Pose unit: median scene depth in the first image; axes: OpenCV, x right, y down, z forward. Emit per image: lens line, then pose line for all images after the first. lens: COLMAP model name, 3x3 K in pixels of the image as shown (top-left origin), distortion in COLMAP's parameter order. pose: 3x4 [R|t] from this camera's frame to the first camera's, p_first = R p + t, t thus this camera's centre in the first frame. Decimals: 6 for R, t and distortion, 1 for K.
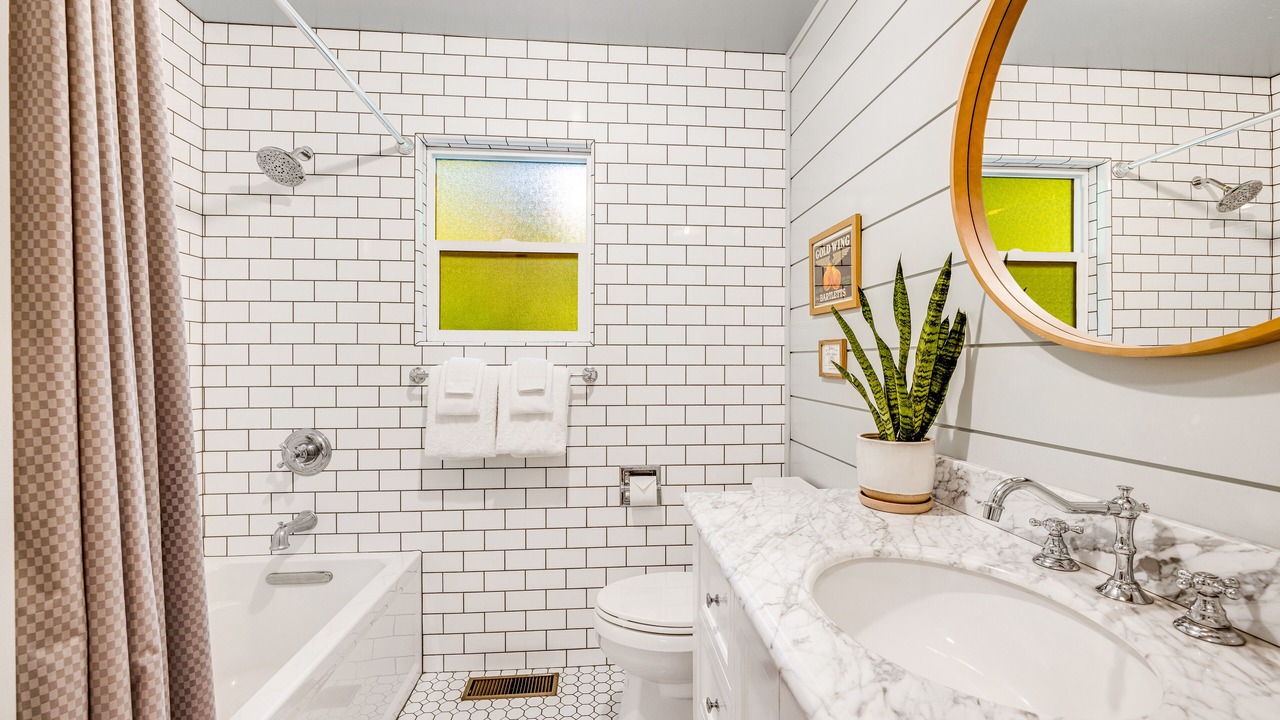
lens RADIAL K [[525.5, 0, 646.4], [0, 525.5, 364.8], [0, 0, 1]] dist [-0.000178, 0.000311]
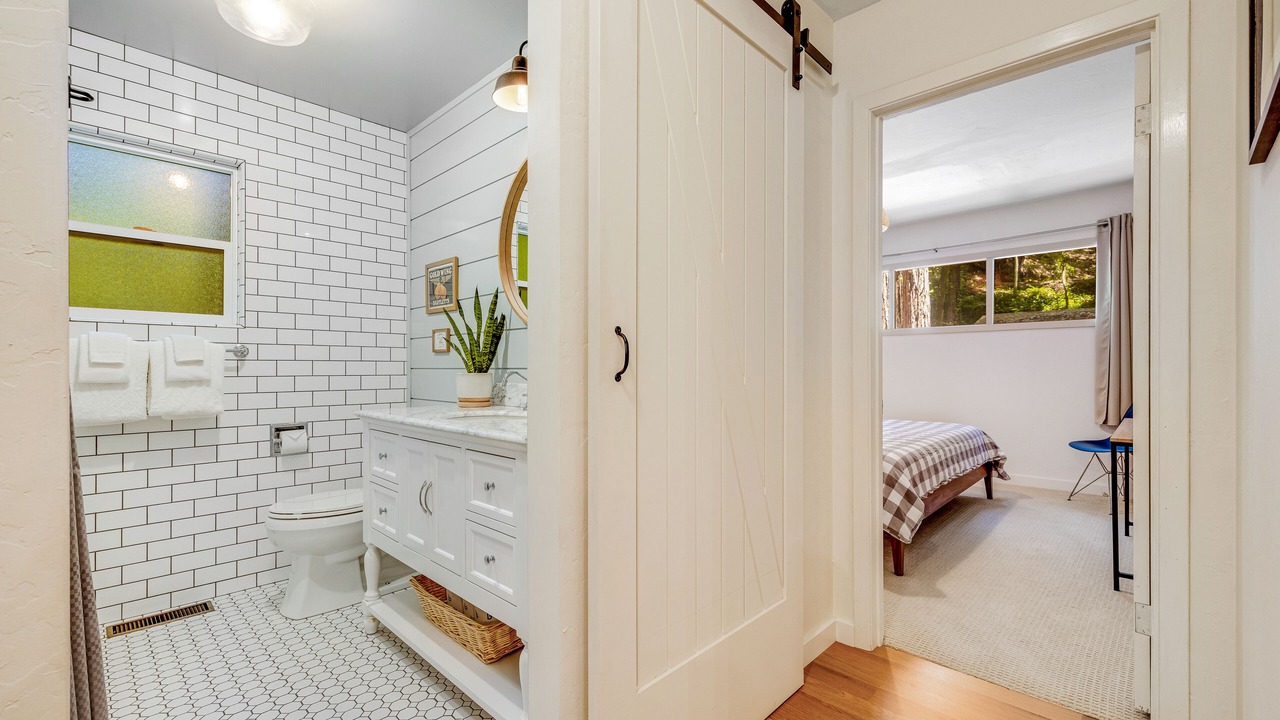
lens RADIAL K [[536.9, 0, 643.7], [0, 536.9, 361.8], [0, 0, 1]] dist [0.001143, -0.000305]
pose [[0.751679, 0.004995, 0.659510, -0.232532], [0.009600, 0.999782, -0.018515, 0.077315], [-0.659459, 0.020249, 0.751468, -0.569006]]
